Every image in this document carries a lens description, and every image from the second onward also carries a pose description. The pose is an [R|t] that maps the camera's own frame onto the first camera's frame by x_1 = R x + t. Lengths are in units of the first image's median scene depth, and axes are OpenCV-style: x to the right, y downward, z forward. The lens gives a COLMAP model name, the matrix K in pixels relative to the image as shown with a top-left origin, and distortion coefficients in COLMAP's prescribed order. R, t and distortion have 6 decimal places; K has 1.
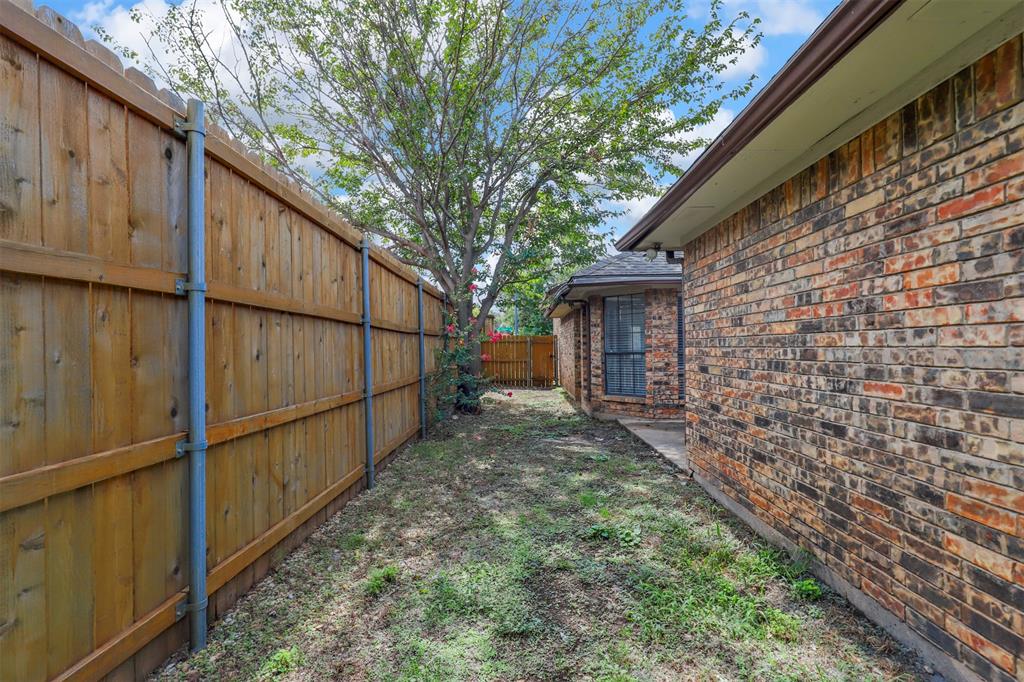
lens RADIAL K [[466.4, 0, 512.0], [0, 466.4, 345.6], [0, 0, 1]] dist [-0.002949, 0.000275]
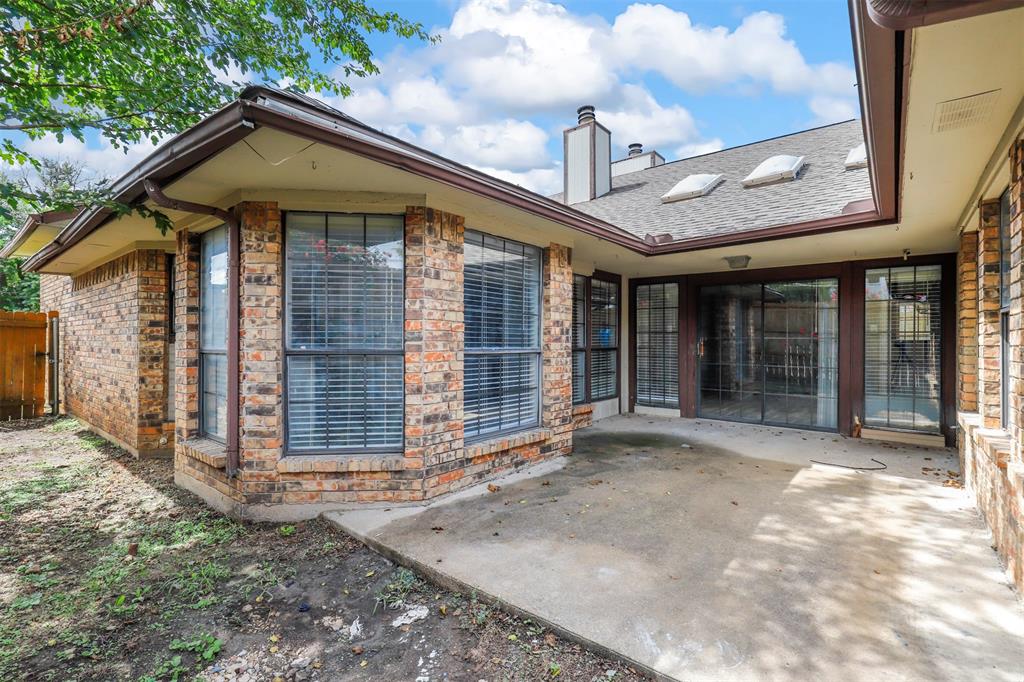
lens RADIAL K [[466.4, 0, 511.3], [0, 466.4, 342.4], [0, 0, 1]] dist [-0.002949, 0.000275]
pose [[0.611238, 0.010984, 0.791371, 0.002339], [-0.017216, 0.999852, -0.000580, 0.004996], [-0.791260, -0.013270, 0.611336, 0.631370]]
